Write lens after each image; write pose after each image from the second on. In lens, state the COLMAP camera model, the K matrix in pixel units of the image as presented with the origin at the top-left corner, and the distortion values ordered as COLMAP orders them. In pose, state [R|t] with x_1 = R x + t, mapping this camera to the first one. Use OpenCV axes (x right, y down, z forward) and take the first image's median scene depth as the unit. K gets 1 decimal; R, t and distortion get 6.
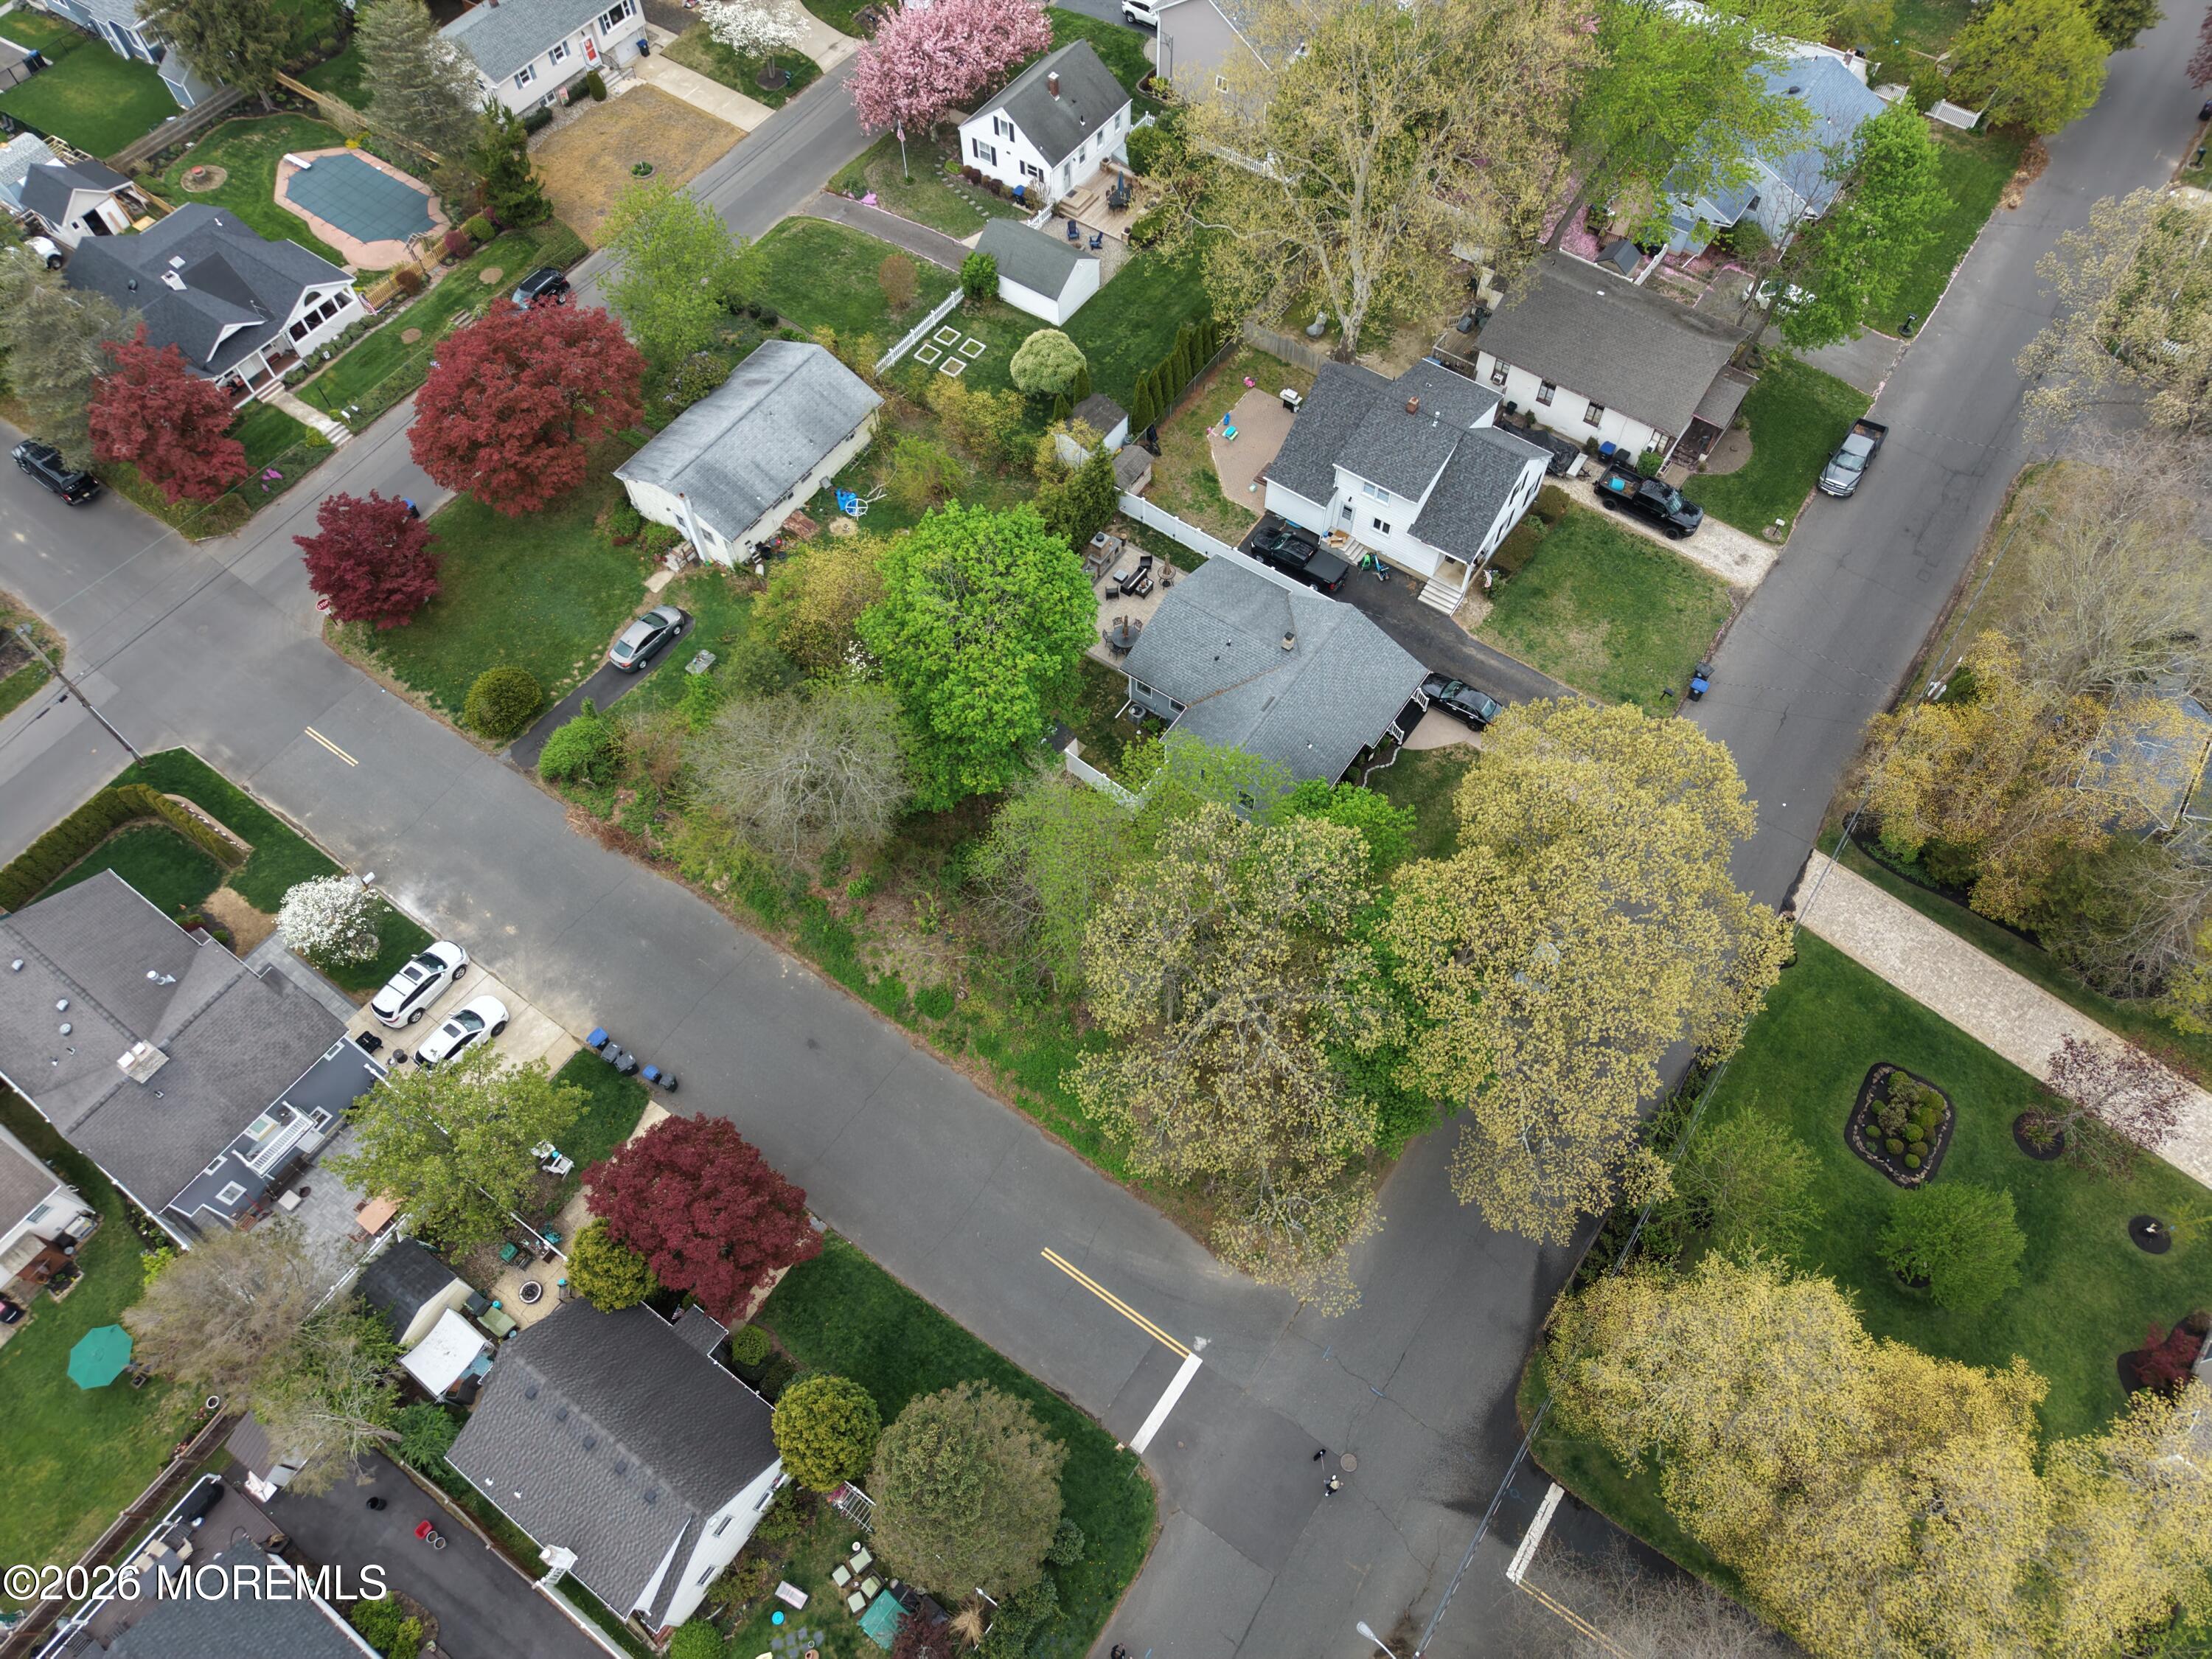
lens RADIAL K [[1480.1, 0, 1101.2], [0, 1480.1, 826.5], [0, 0, 1]] dist [0.029187, -0.028093]
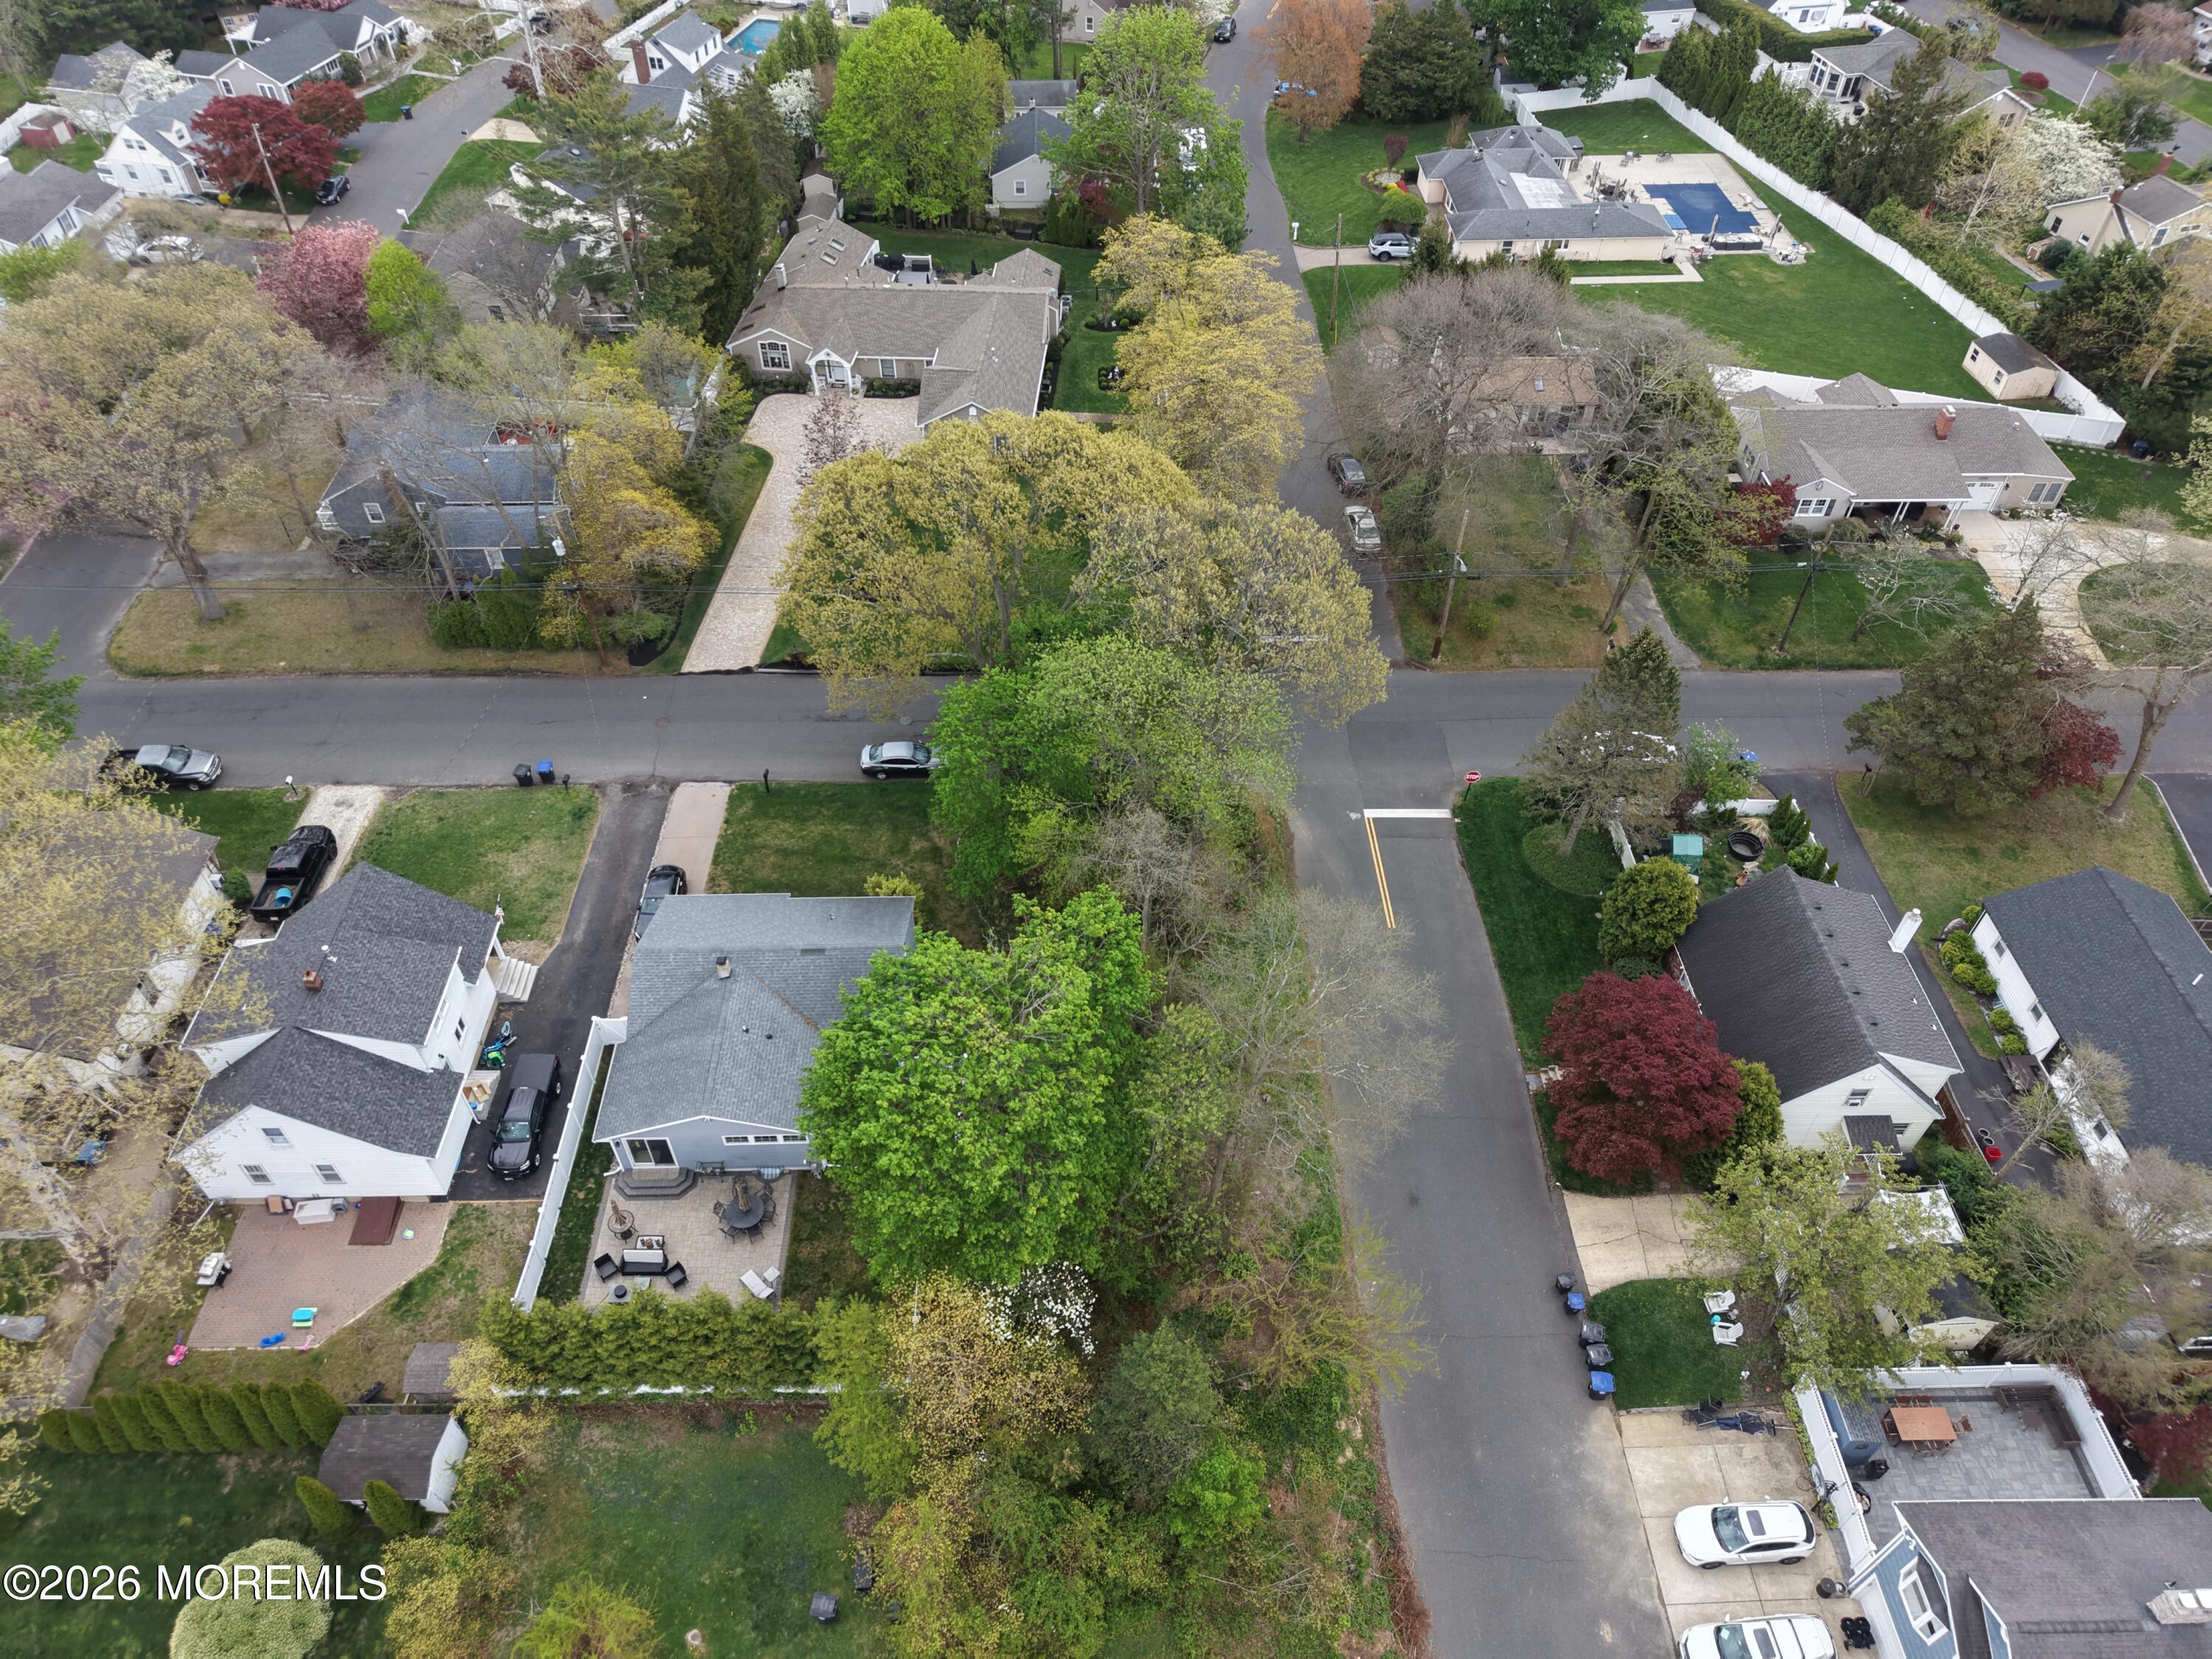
lens RADIAL K [[1480.1, 0, 1101.2], [0, 1480.1, 826.5], [0, 0, 1]] dist [0.029187, -0.028093]
pose [[-0.594165, -0.561125, 0.576287, -0.382578], [0.697297, -0.002208, 0.716779, -0.500785], [-0.400930, 0.827728, 0.392582, 0.443343]]
